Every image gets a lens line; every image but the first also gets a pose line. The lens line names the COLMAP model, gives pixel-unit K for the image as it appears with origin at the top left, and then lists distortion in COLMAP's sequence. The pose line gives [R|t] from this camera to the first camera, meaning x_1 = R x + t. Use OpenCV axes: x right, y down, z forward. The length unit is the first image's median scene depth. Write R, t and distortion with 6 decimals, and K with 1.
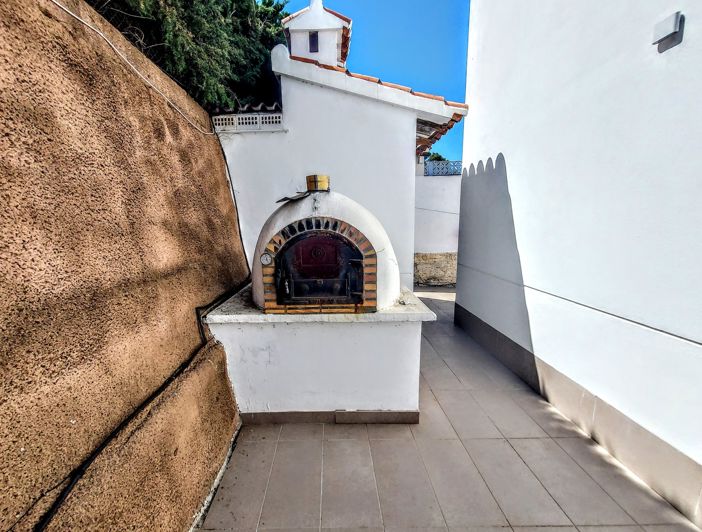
lens RADIAL K [[283.3, 0, 351.0], [0, 283.3, 266.0], [0, 0, 1]] dist [-0.000017, -0.000005]
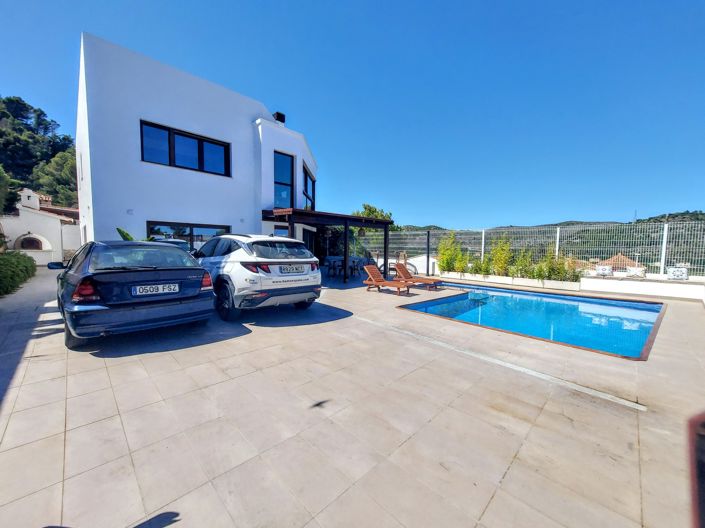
lens RADIAL K [[279.1, 0, 352.5], [0, 279.1, 264.0], [0, 0, 1]] dist [0.002759, 0.000360]
pose [[0.743969, -0.026409, 0.667693, 1.204041], [0.085880, 0.994711, -0.056347, 1.616349], [-0.662673, 0.099262, 0.742302, -9.667635]]
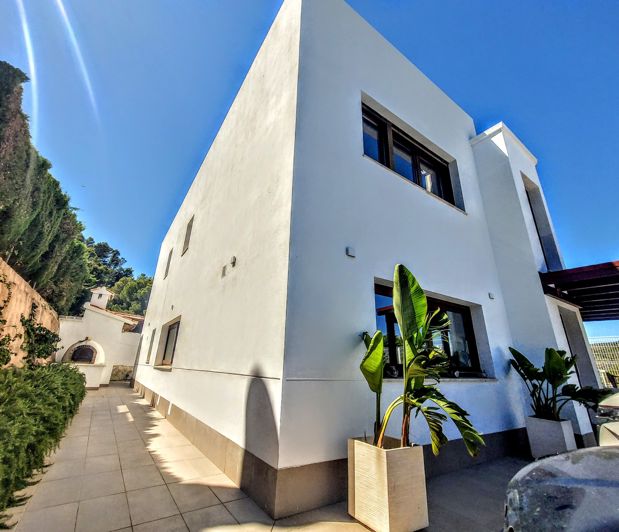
lens RADIAL K [[281.3, 0, 309.5], [0, 281.3, 266.0], [0, 0, 1]] dist [-0.001035, -0.000057]
pose [[0.852017, 0.196670, 0.485168, 0.600671], [0.054424, 0.888456, -0.455724, 1.140417], [-0.520677, 0.414689, 0.746276, -5.714763]]
